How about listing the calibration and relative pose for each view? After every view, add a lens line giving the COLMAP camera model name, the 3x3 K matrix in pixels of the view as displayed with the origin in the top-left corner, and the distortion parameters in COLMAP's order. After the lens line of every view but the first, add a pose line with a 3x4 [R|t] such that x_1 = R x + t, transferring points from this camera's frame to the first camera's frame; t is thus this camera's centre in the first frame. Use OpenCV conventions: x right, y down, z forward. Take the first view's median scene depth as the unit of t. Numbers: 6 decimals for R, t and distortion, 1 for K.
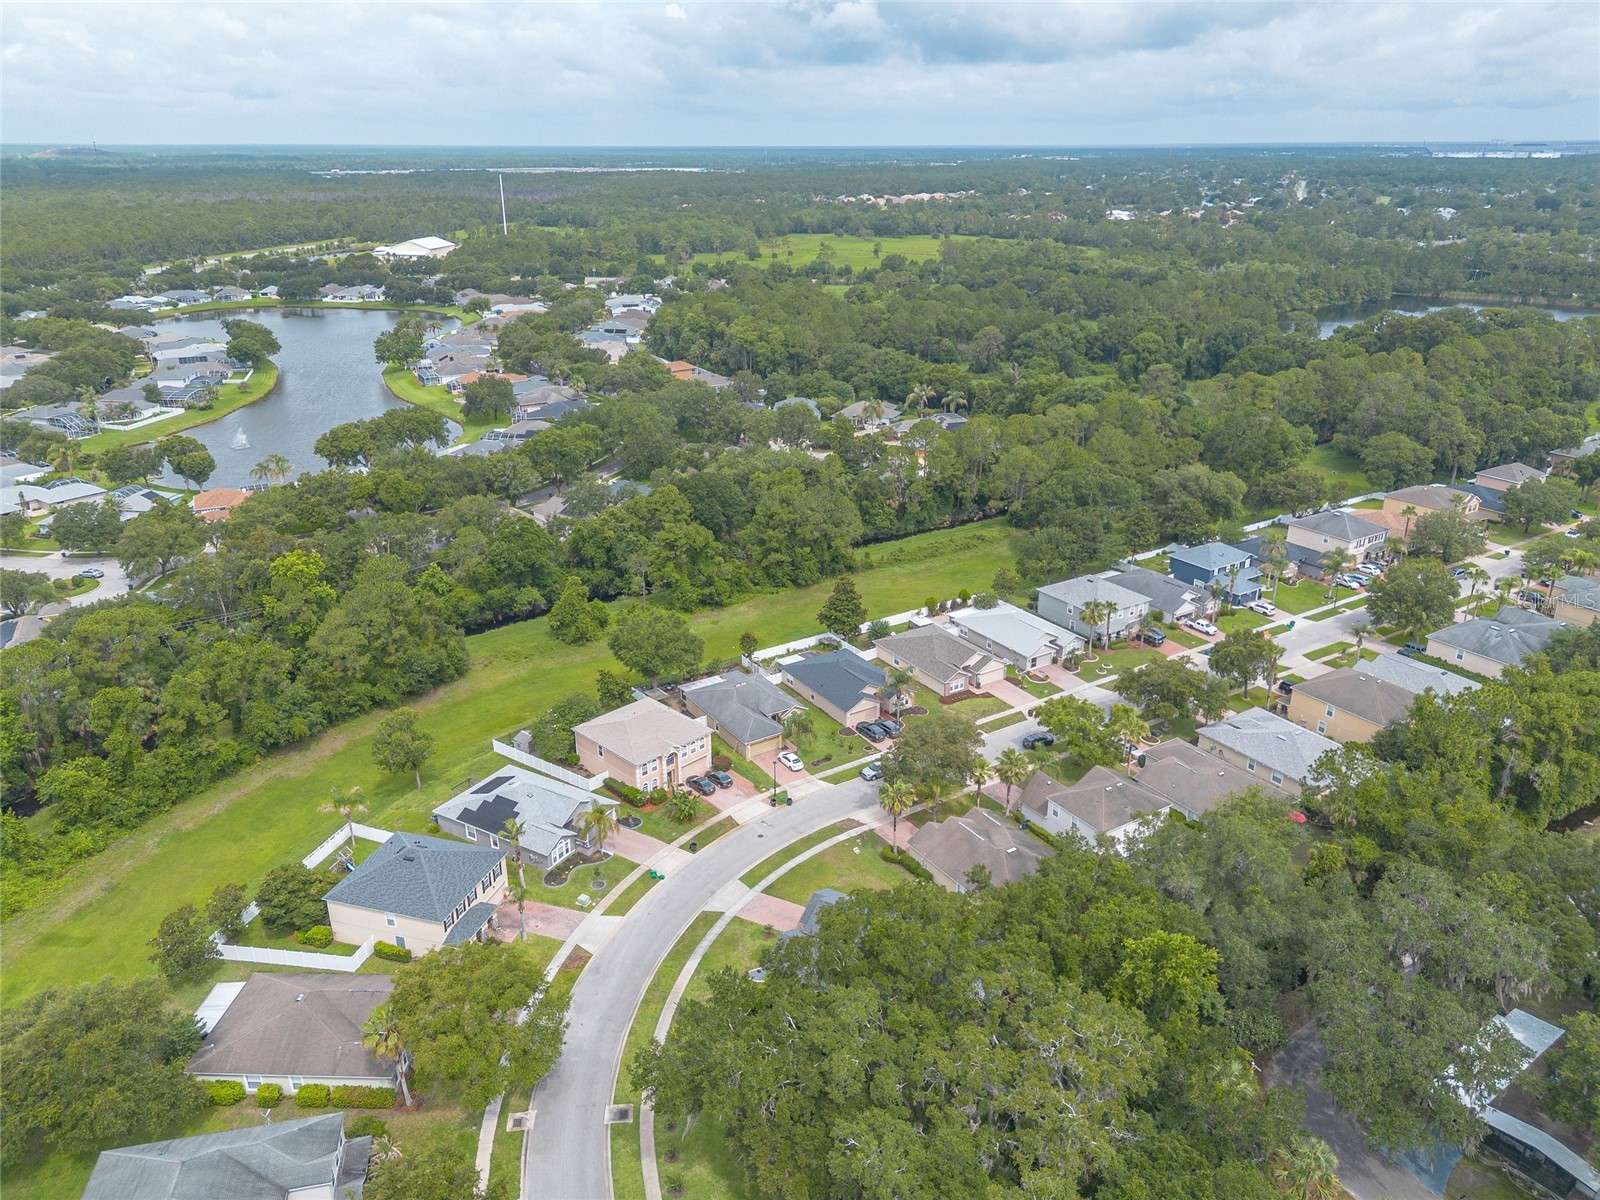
lens RADIAL K [[1142.8, 0, 798.1], [0, 1142.8, 598.7], [0, 0, 1]] dist [0.047561, -0.029023]
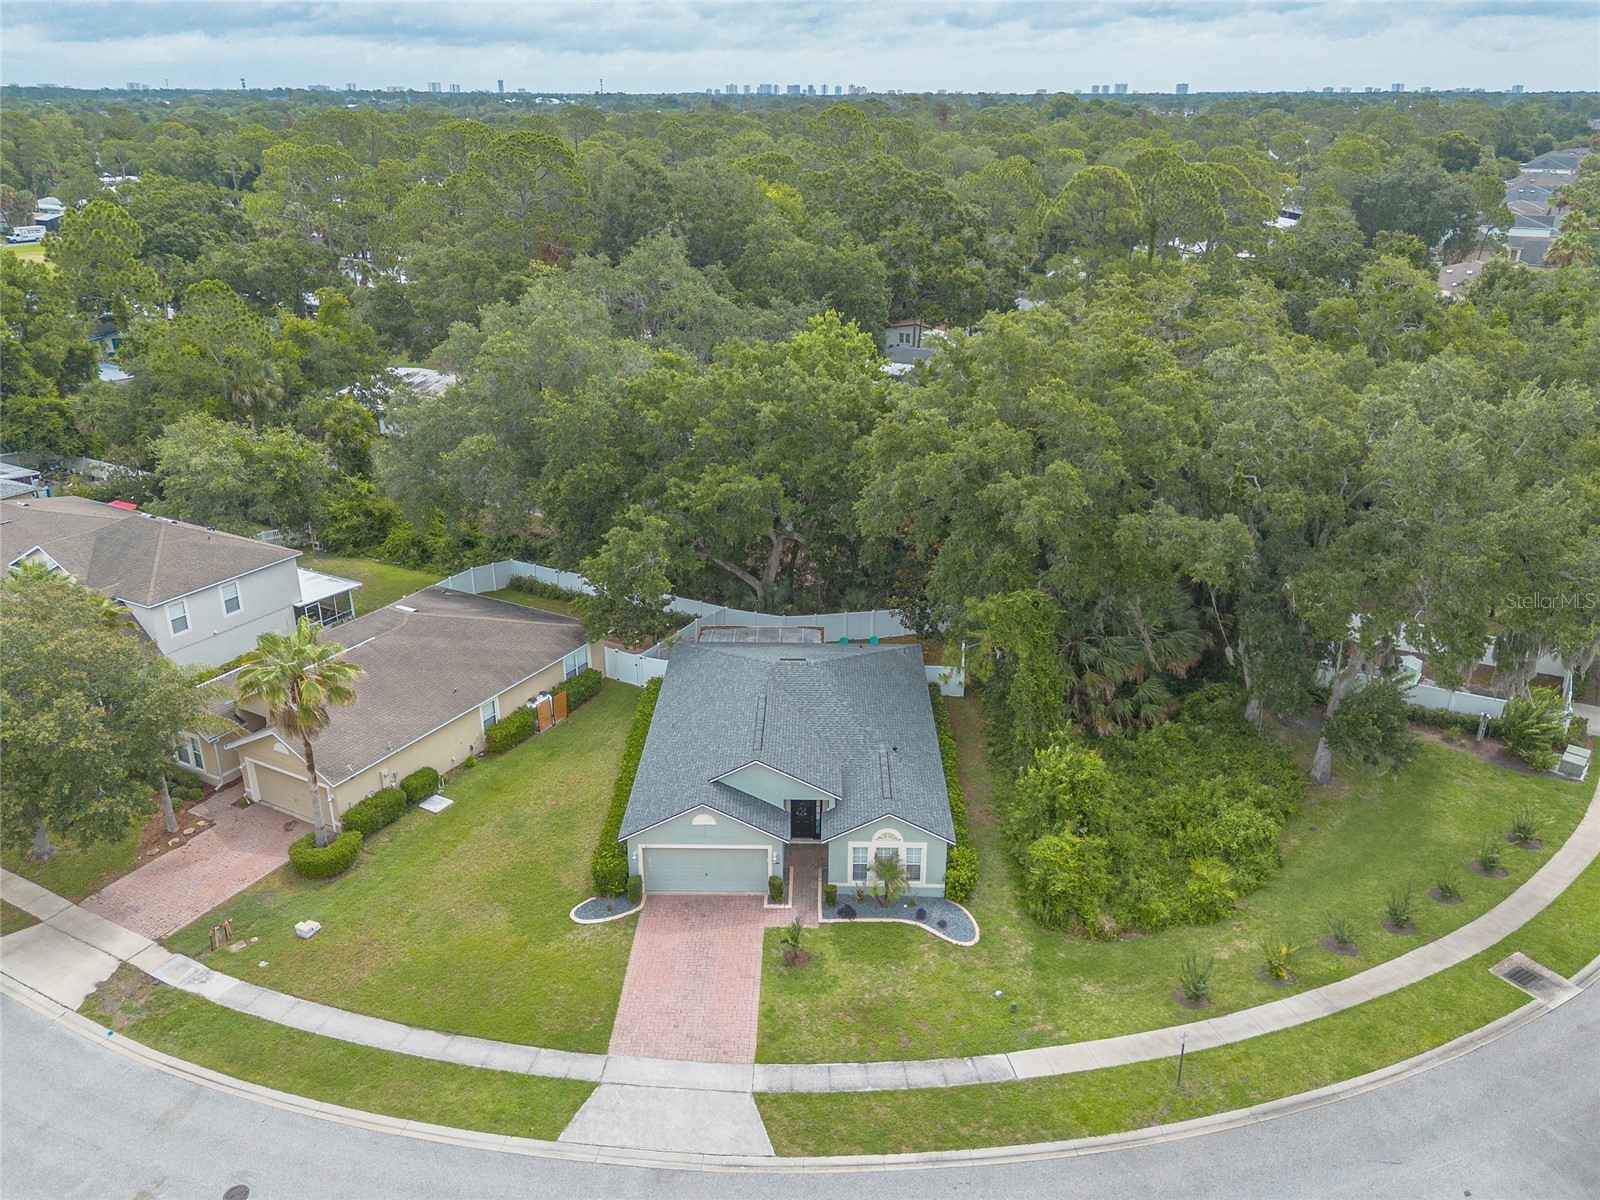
lens RADIAL K [[1236.4, 0, 810.9], [0, 1236.4, 602.4], [0, 0, 1]] dist [0.036786, -0.007677]
pose [[-0.467135, -0.339322, 0.816483, -0.245957], [0.324738, 0.793052, 0.515377, 0.016987], [-0.822393, 0.505894, -0.260272, 0.873638]]
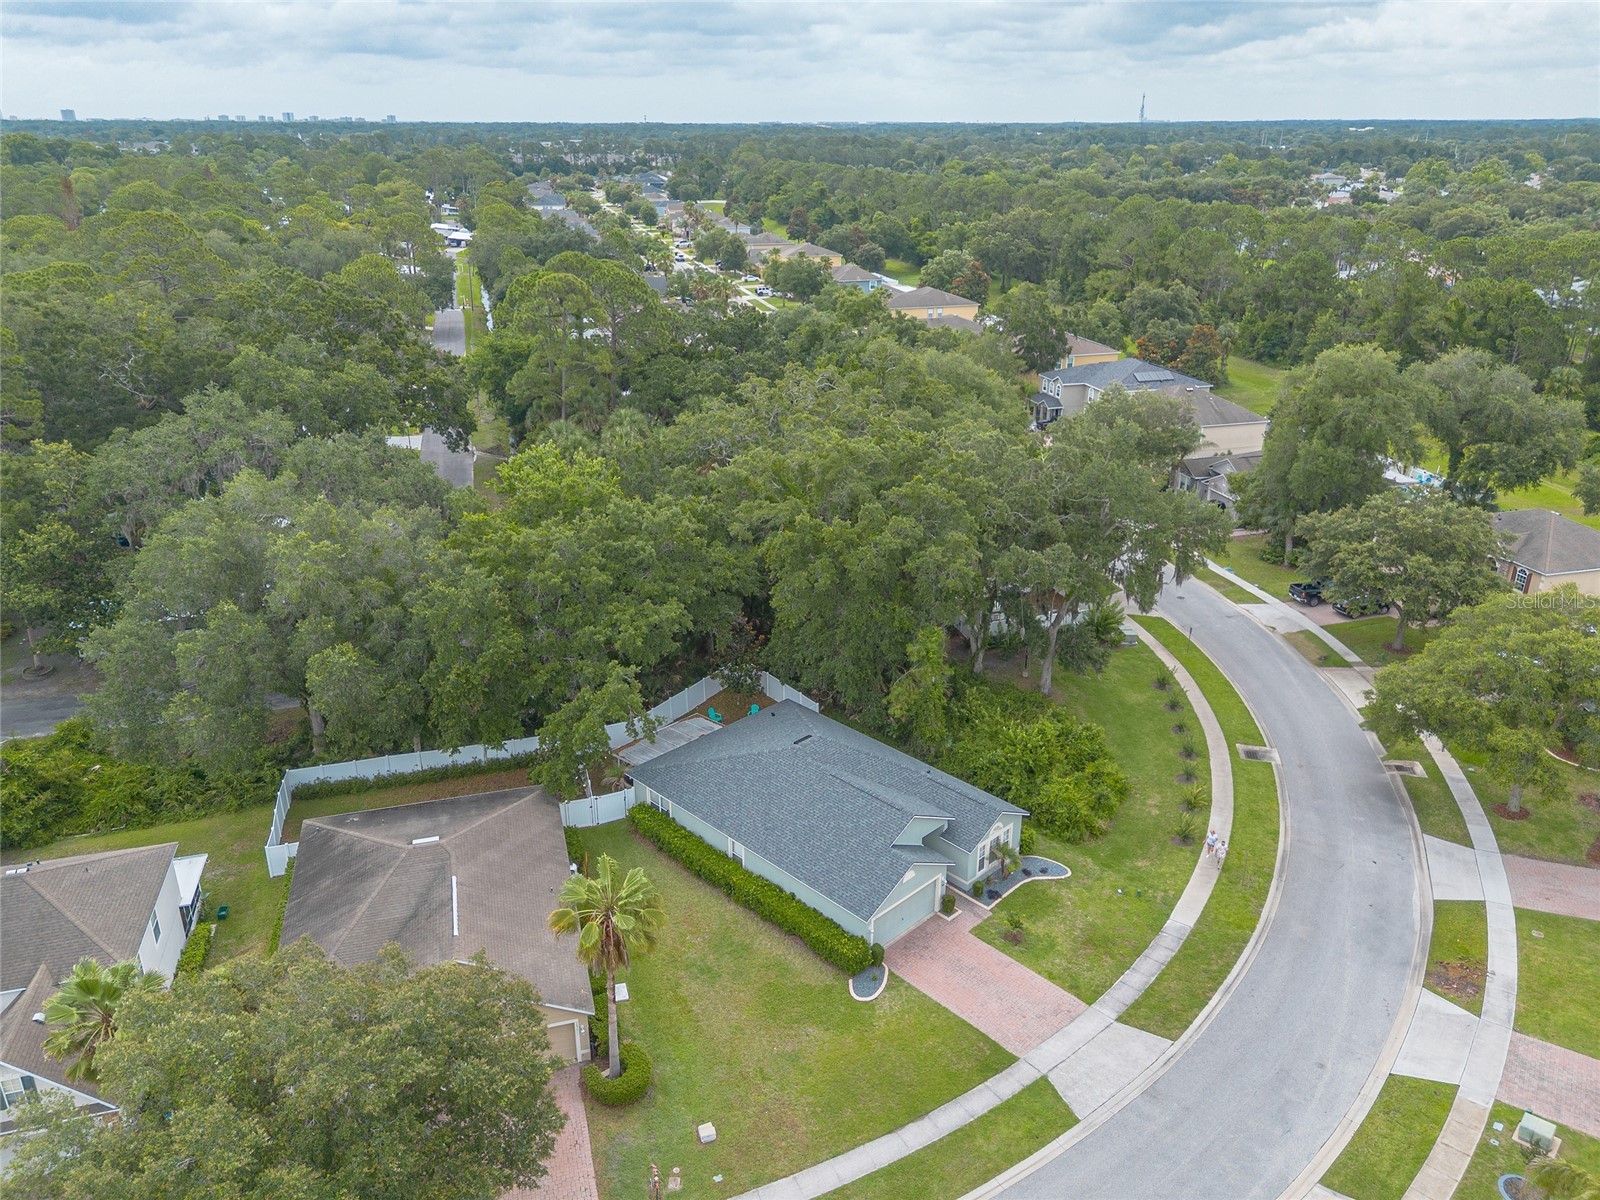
lens RADIAL K [[1142.8, 0, 792.6], [0, 1142.8, 609.5], [0, 0, 1]] dist [0.047561, -0.029023]
pose [[-0.955205, -0.117190, 0.271753, -0.042012], [0.108405, 0.715882, 0.689754, -0.106000], [-0.275375, 0.688316, -0.671111, 1.044436]]
